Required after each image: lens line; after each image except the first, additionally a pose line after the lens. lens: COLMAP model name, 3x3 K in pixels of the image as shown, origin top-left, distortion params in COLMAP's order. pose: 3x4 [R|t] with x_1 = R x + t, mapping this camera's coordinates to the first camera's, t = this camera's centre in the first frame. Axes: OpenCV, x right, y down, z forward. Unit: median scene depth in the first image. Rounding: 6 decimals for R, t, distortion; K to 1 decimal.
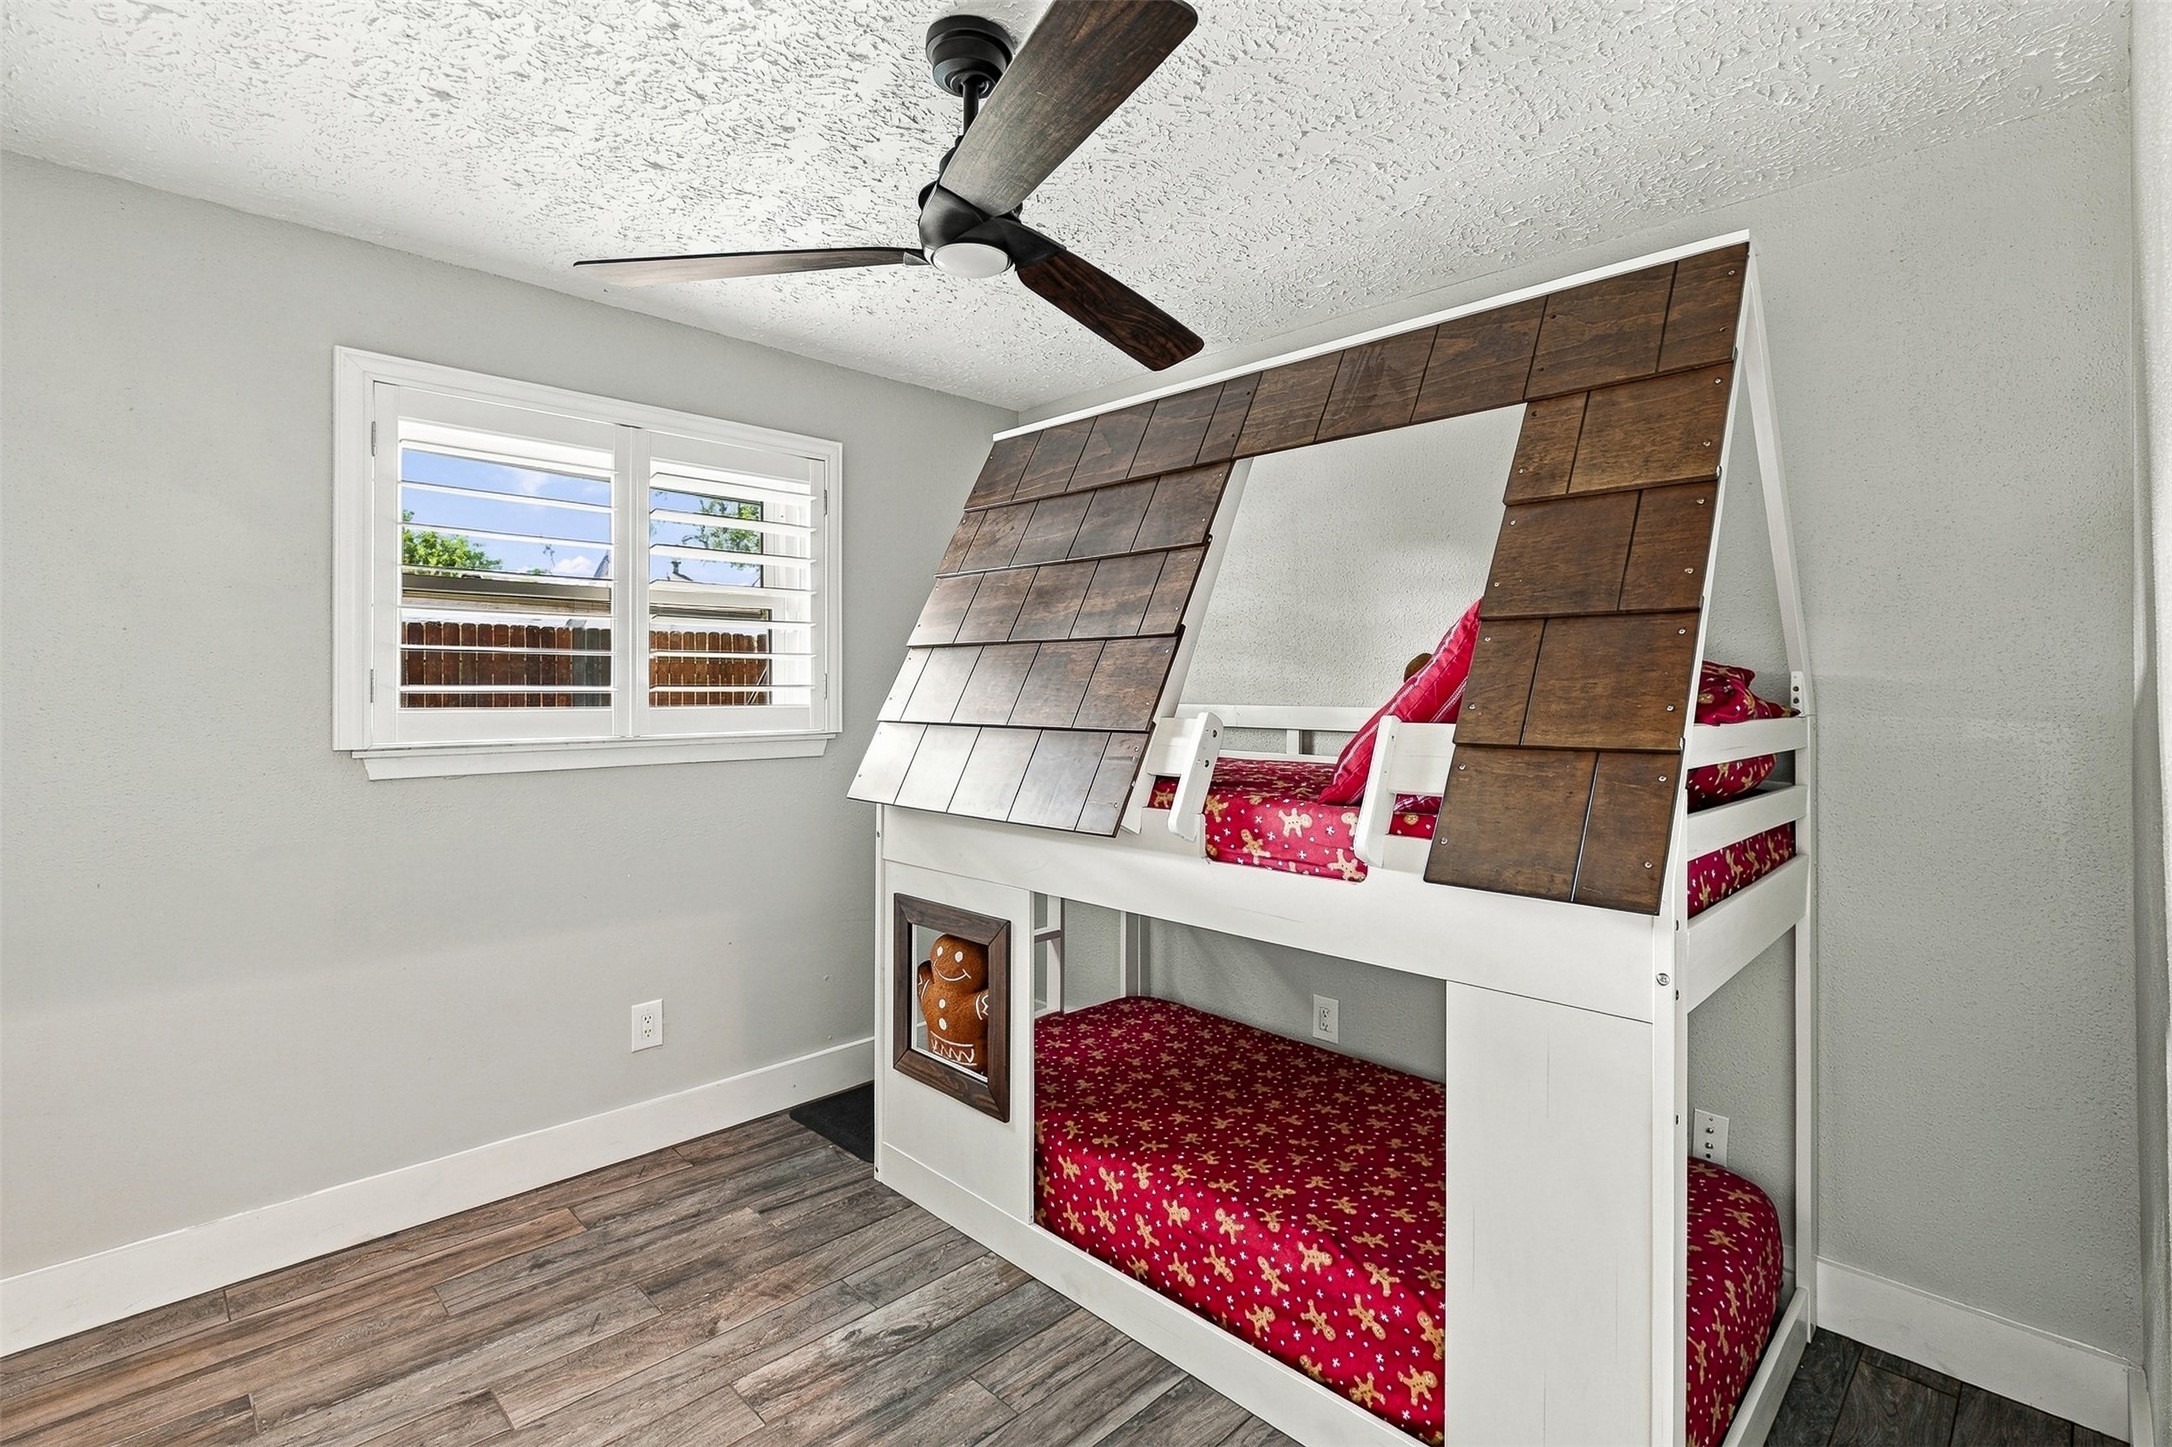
lens RADIAL K [[1002.3, 0, 1081.6], [0, 1002.3, 713.3], [0, 0, 1]] dist [-0.002455, -0.000645]
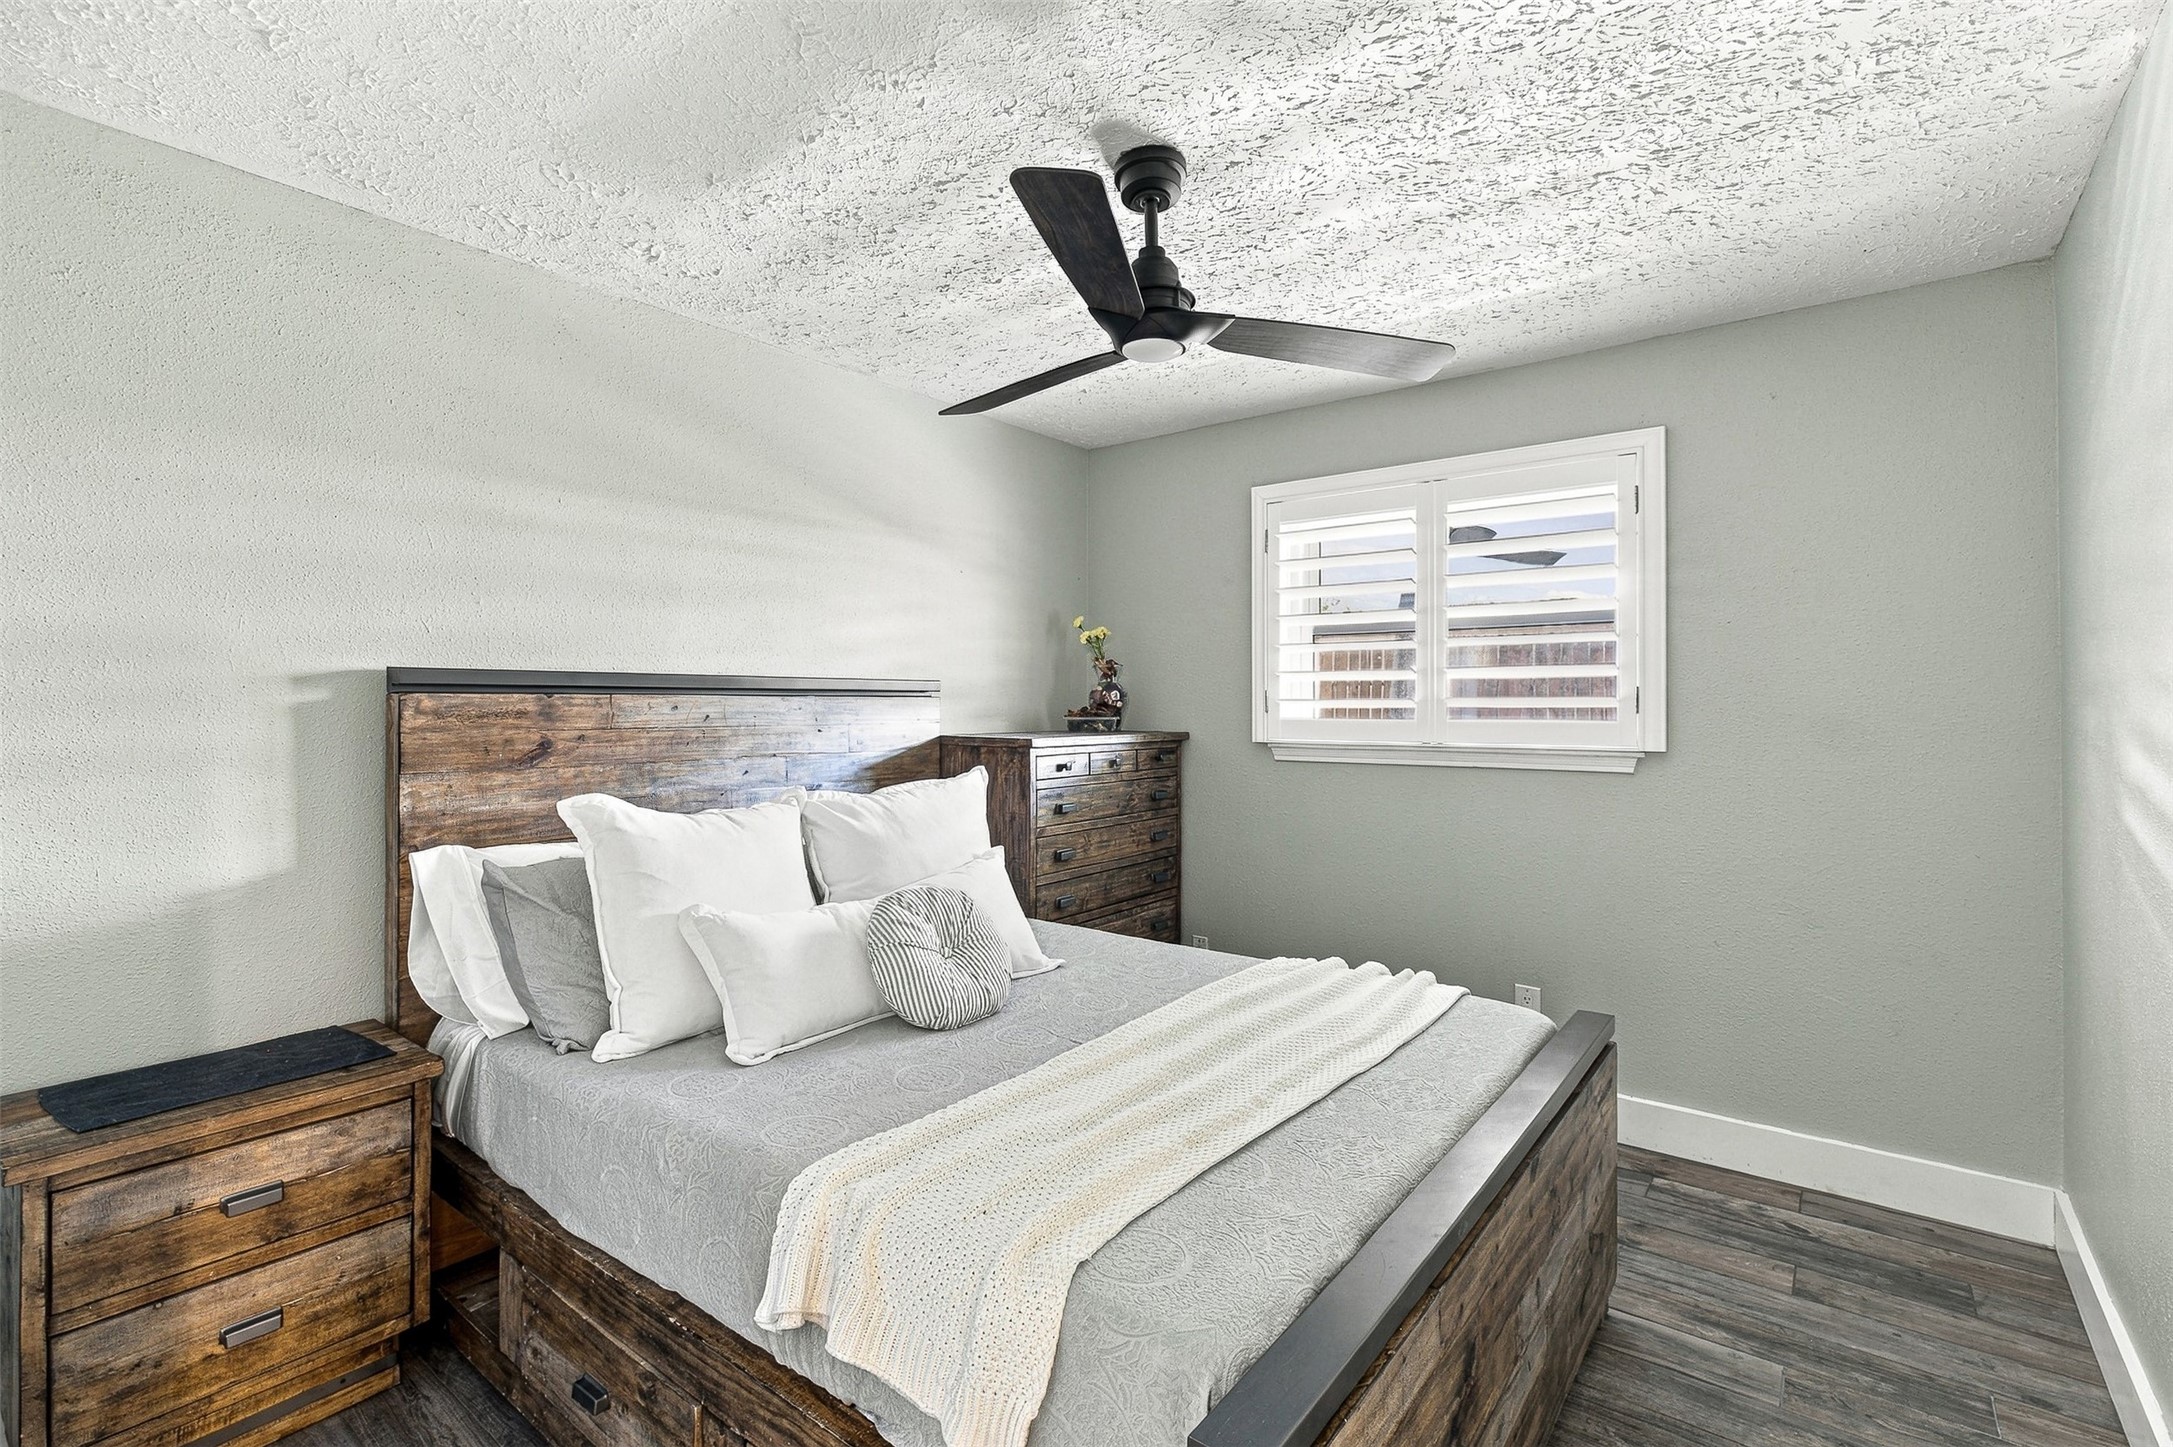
lens RADIAL K [[1002.8, 0, 1082.1], [0, 1002.8, 713.3], [0, 0, 1]] dist [-0.002455, -0.000645]
pose [[0.165869, -0.007240, -0.986121, 0.660035], [-0.029739, 0.999482, -0.012340, 0.015426], [0.985699, 0.031373, 0.165568, 0.417591]]
